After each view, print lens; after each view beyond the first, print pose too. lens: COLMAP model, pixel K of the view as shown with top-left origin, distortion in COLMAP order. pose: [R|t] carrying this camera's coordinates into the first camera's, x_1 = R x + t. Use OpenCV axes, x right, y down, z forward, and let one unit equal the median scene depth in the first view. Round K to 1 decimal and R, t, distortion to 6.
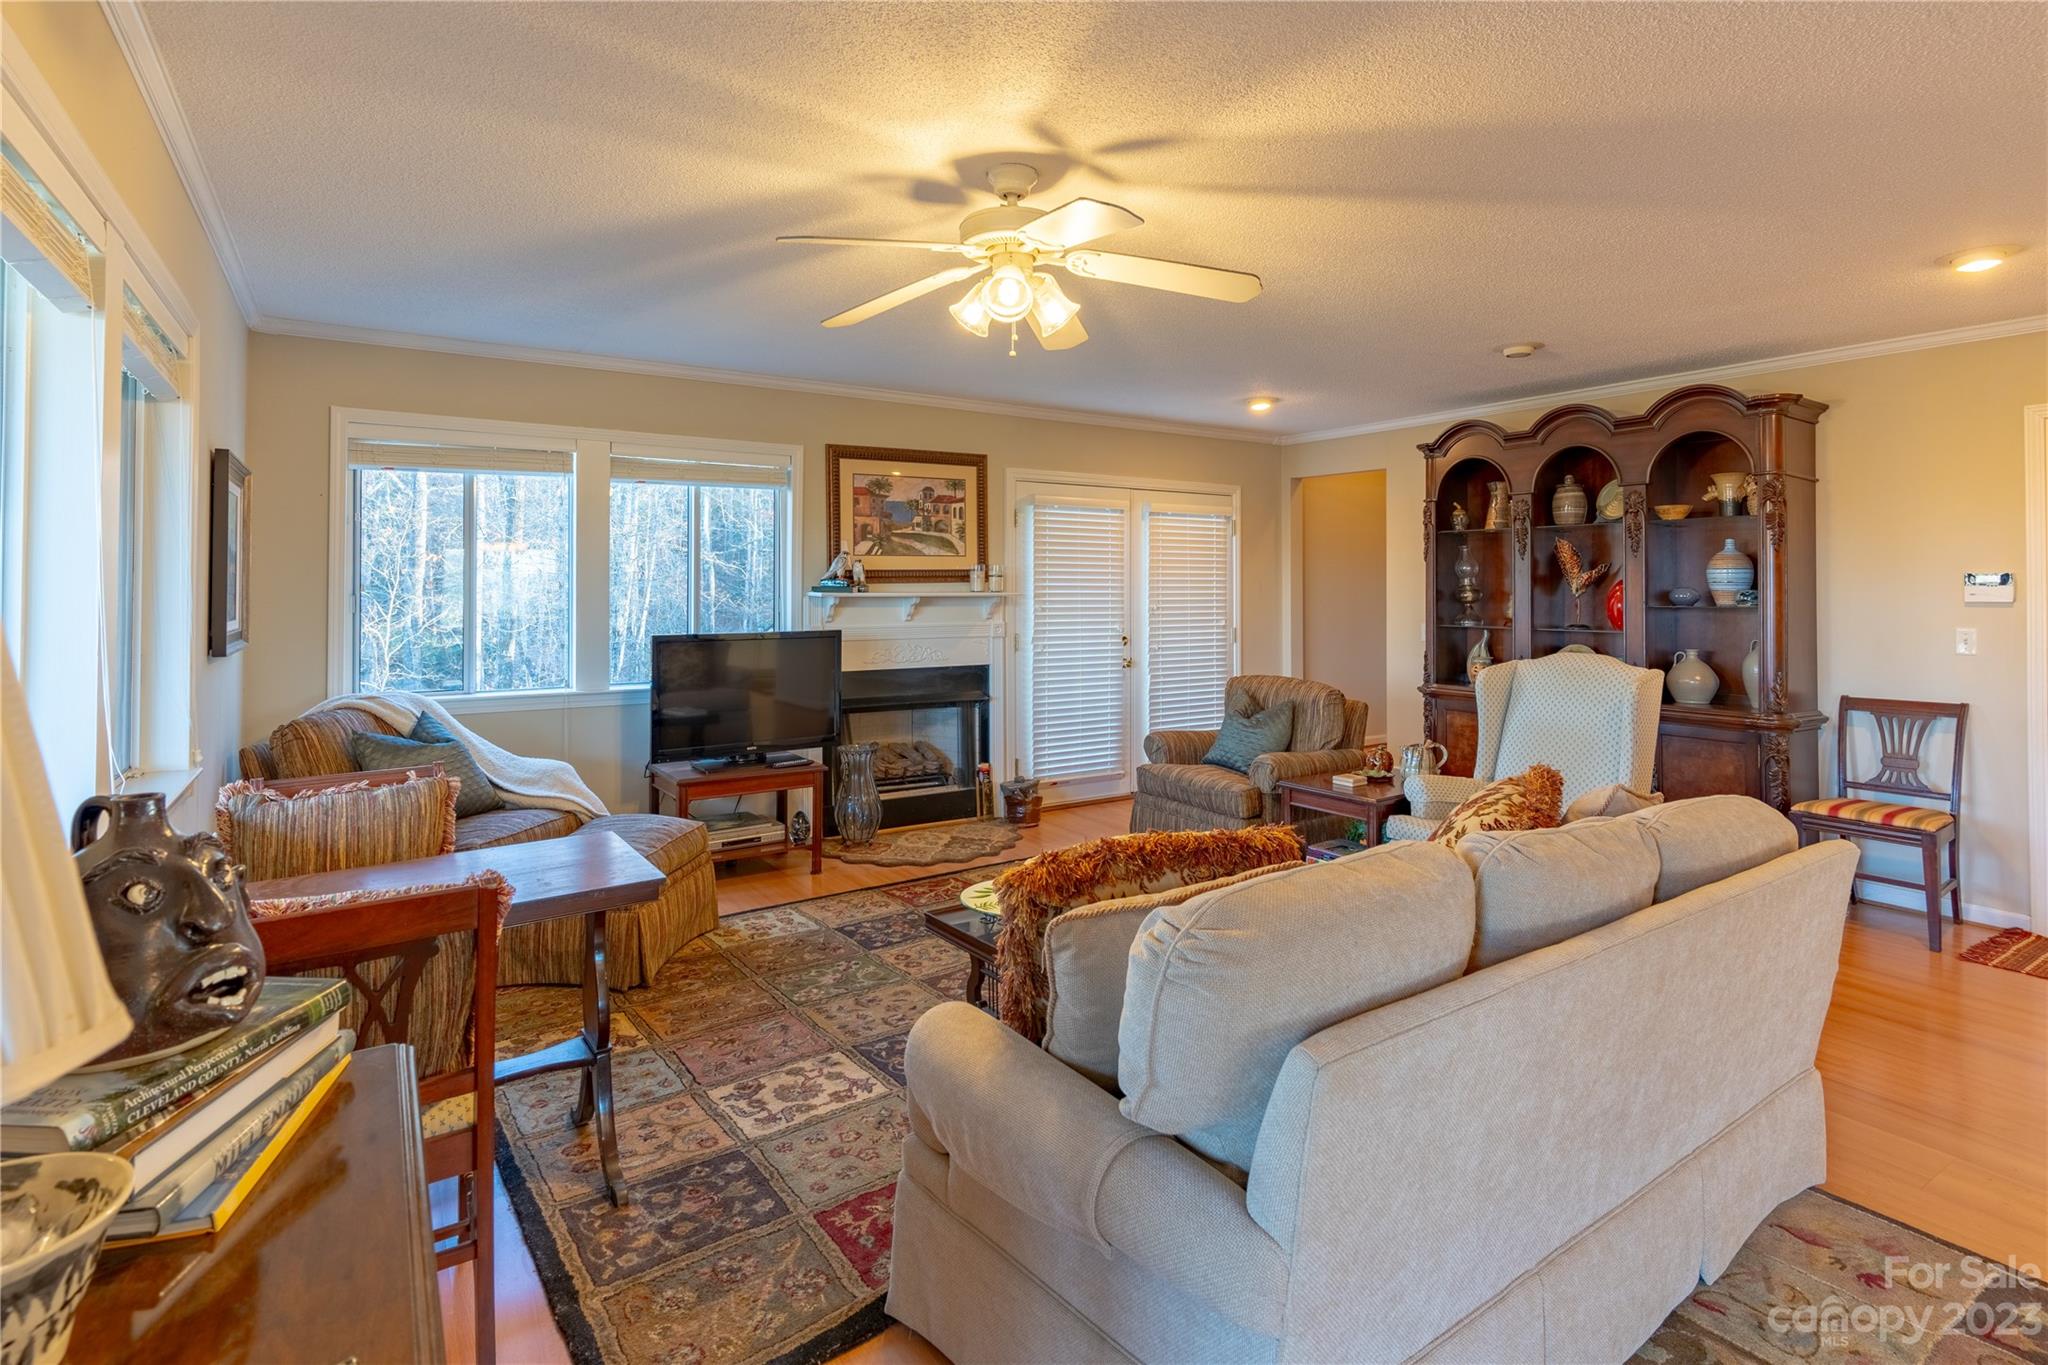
lens RADIAL K [[987.5, 0, 1014.2], [0, 987.5, 558.7], [0, 0, 1]] dist [0.002724, 0.000684]
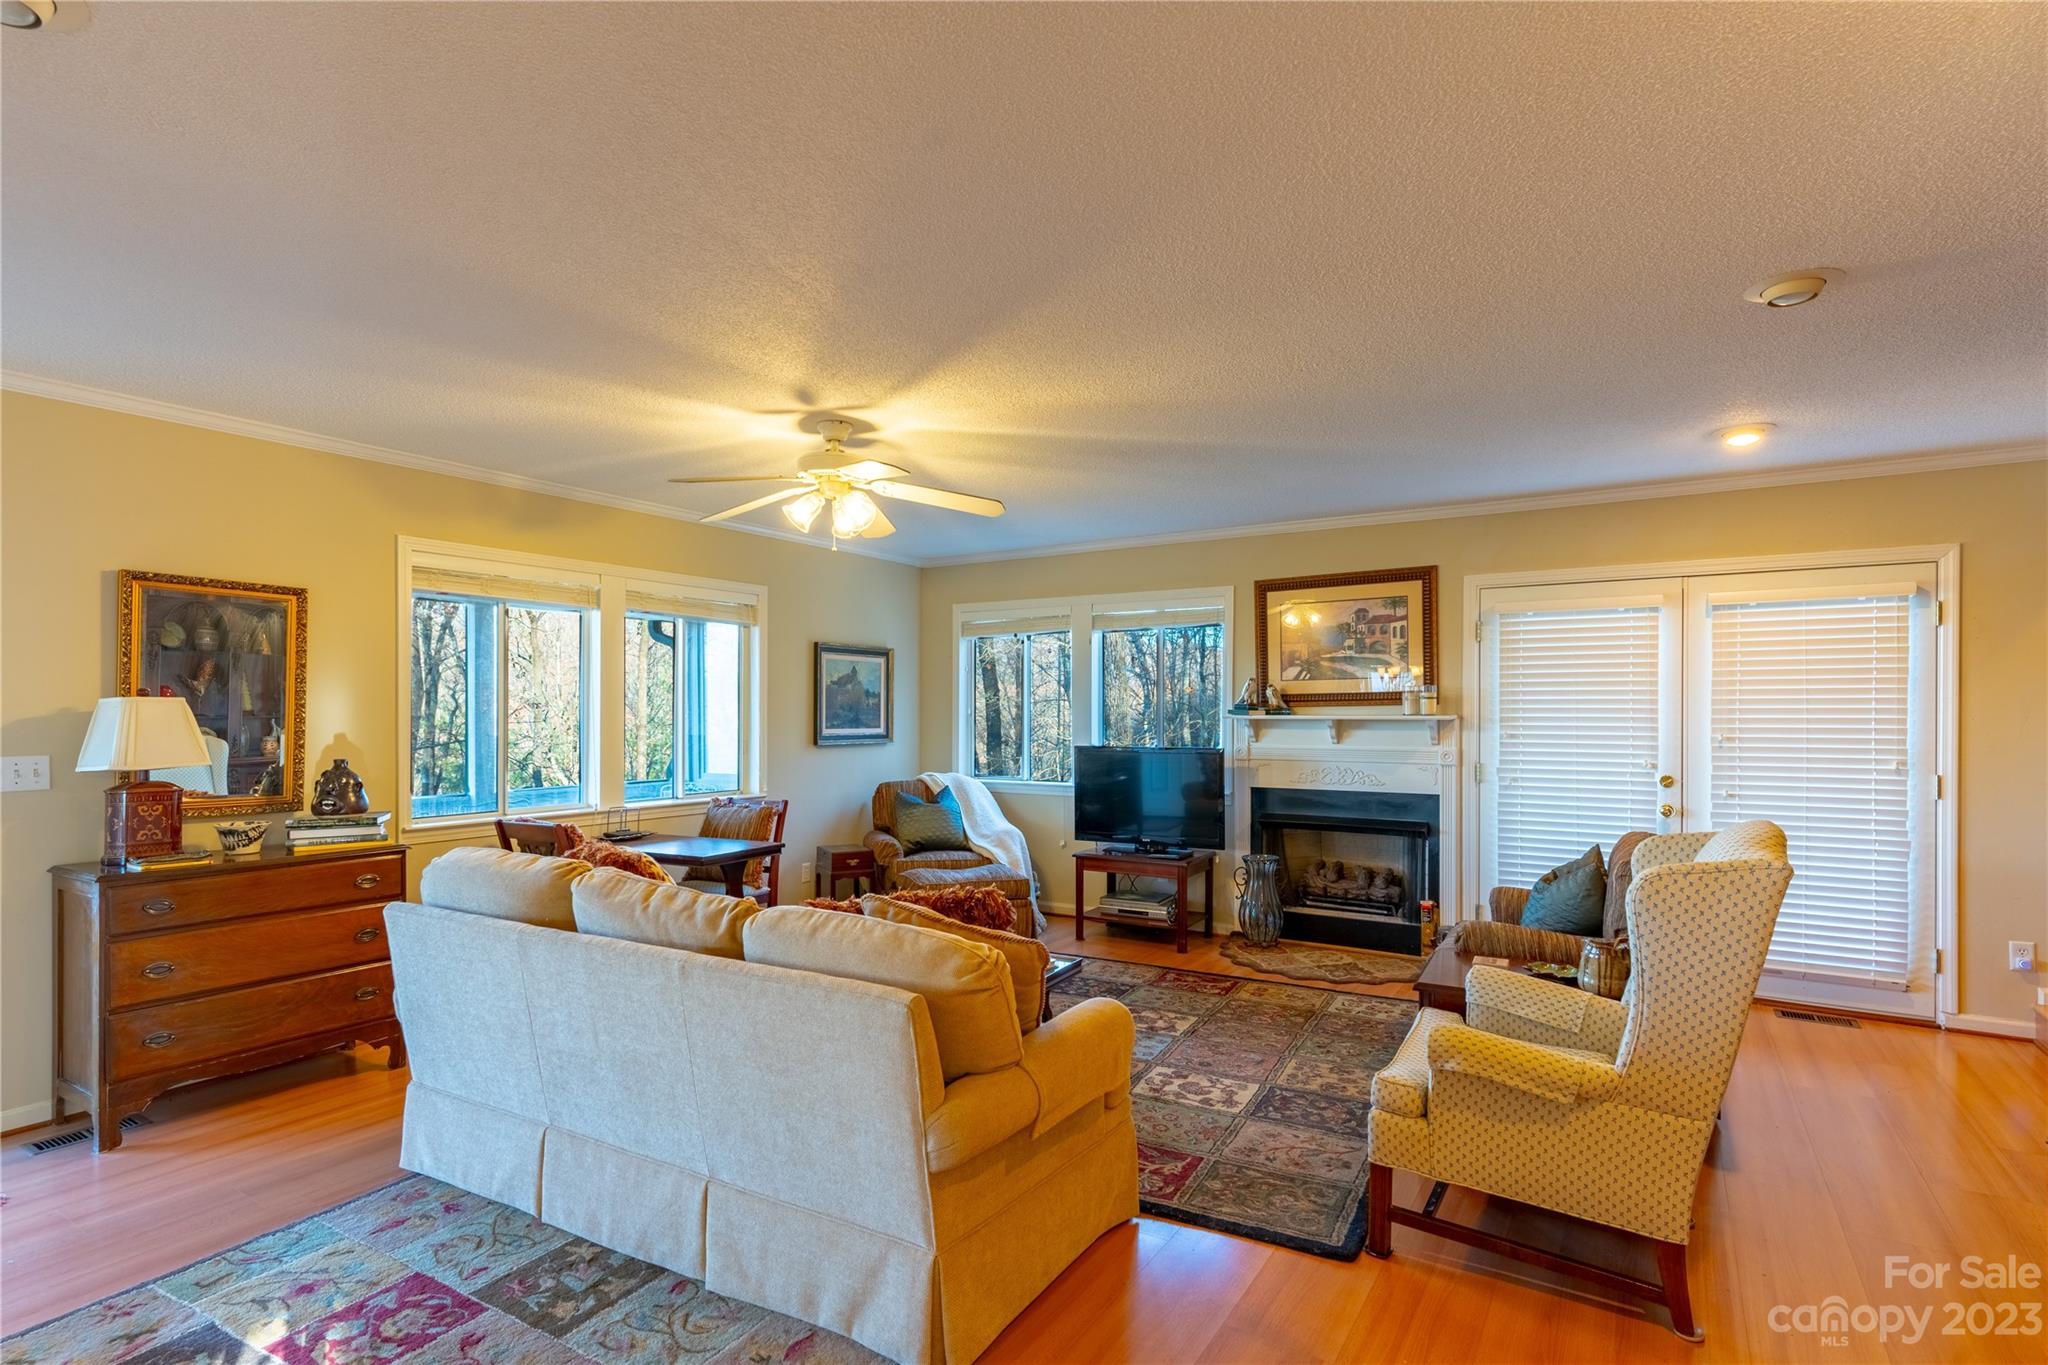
lens RADIAL K [[987.5, 0, 1008.9], [0, 987.5, 717.2], [0, 0, 1]] dist [0.002724, 0.000684]
pose [[0.413386, 0.001939, -0.910554, 0.662411], [0.024020, 0.999627, 0.013034, 0.014172], [0.910239, -0.027260, 0.413185, 0.269281]]
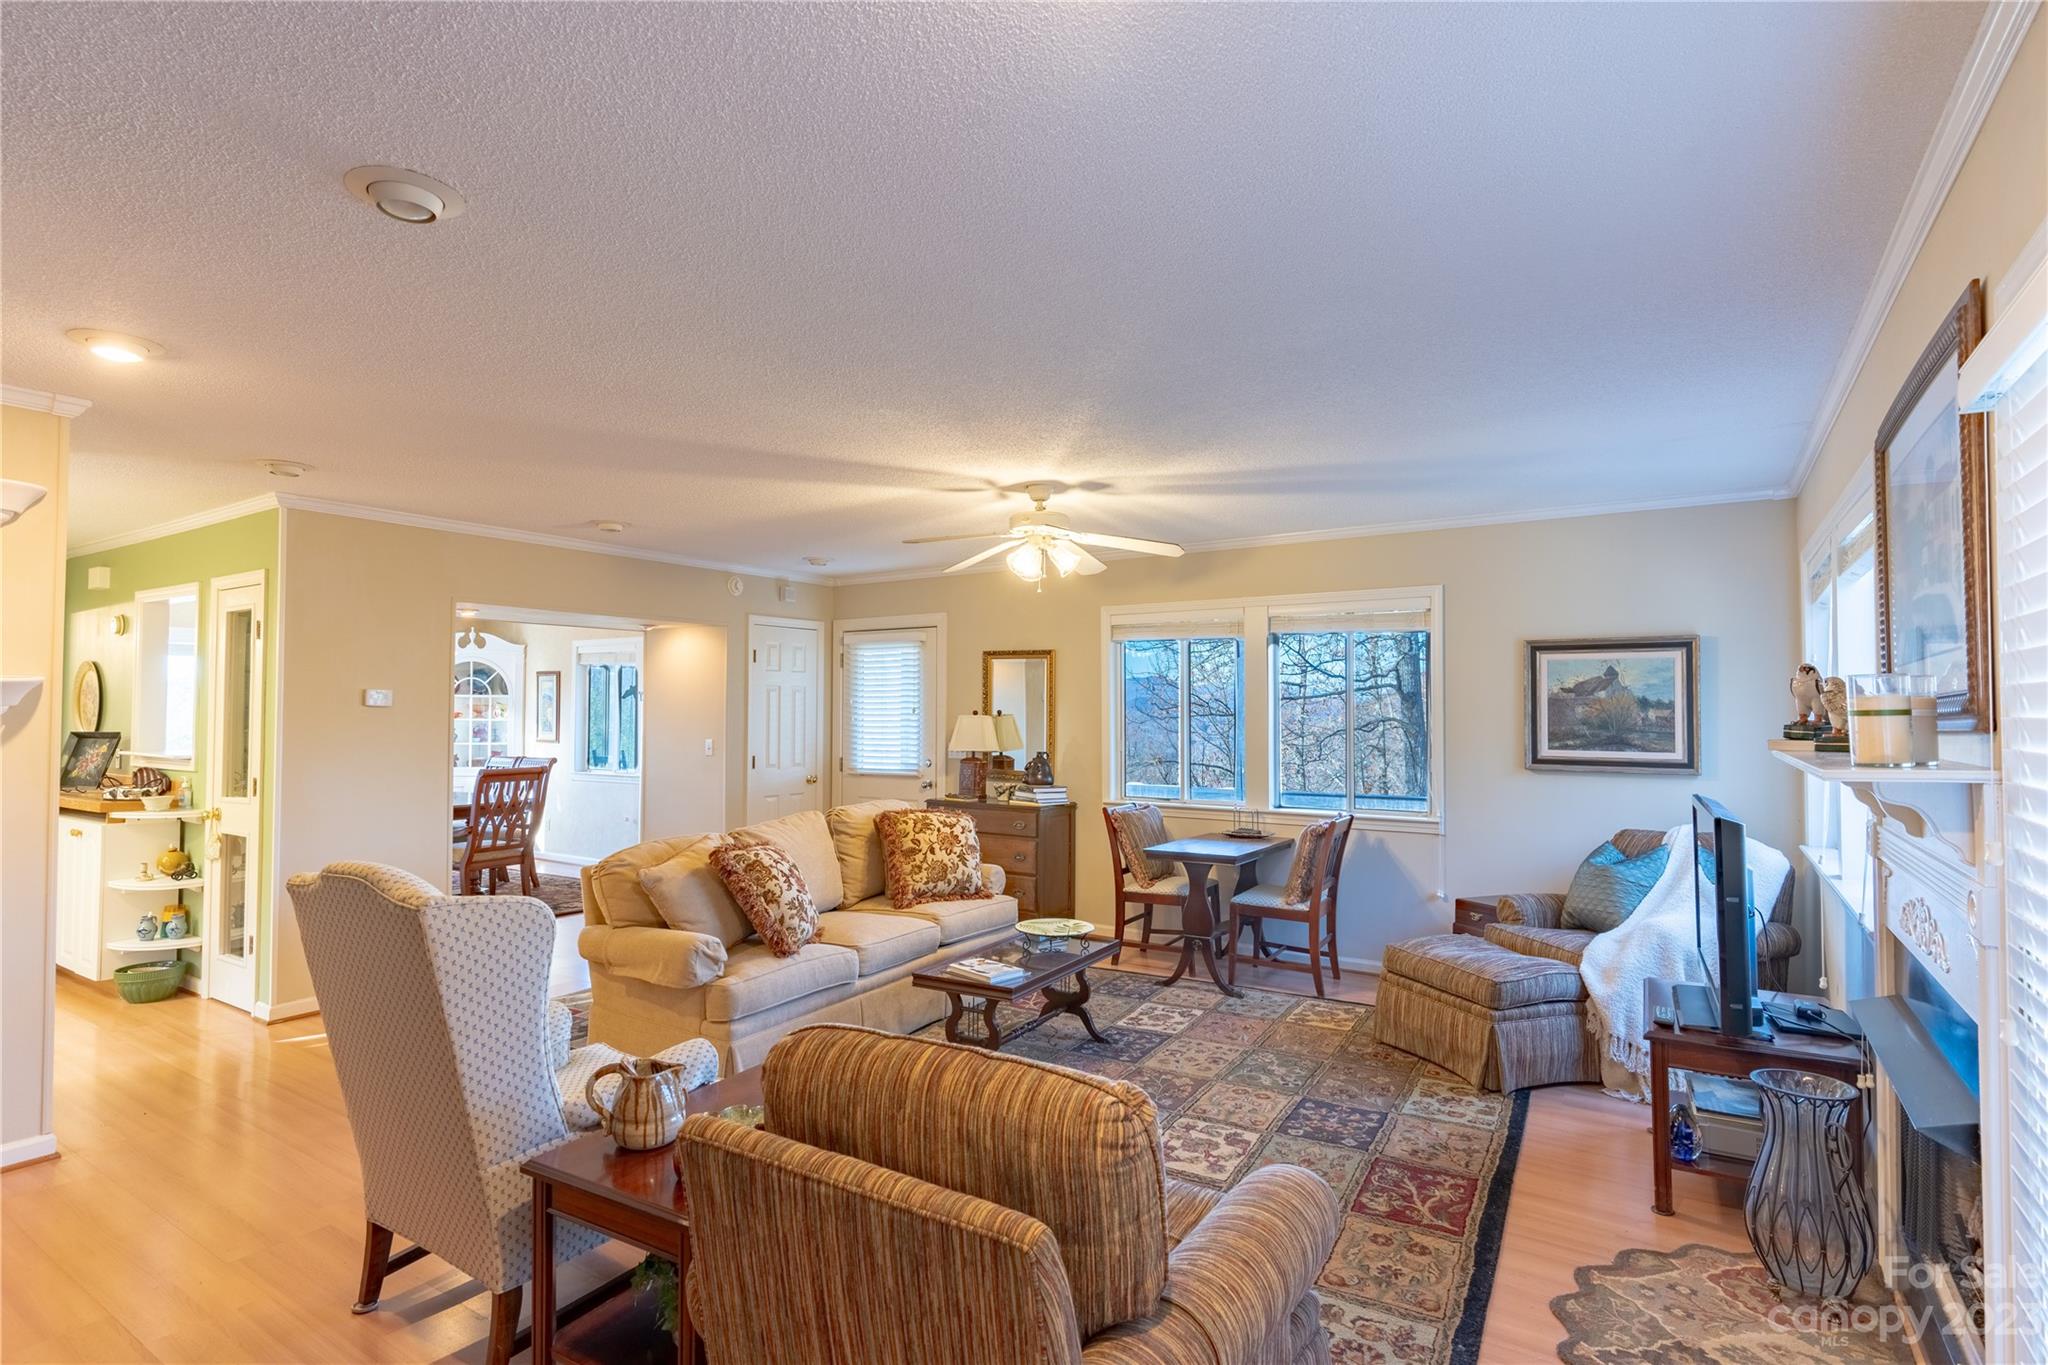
lens RADIAL K [[987.5, 0, 1018.2], [0, 987.5, 679.7], [0, 0, 1]] dist [0.002724, 0.000684]
pose [[-0.905521, -0.016498, -0.423981, 0.353556], [0.005027, 0.998757, -0.049599, 0.016629], [0.424272, -0.047045, -0.904312, 1.175077]]
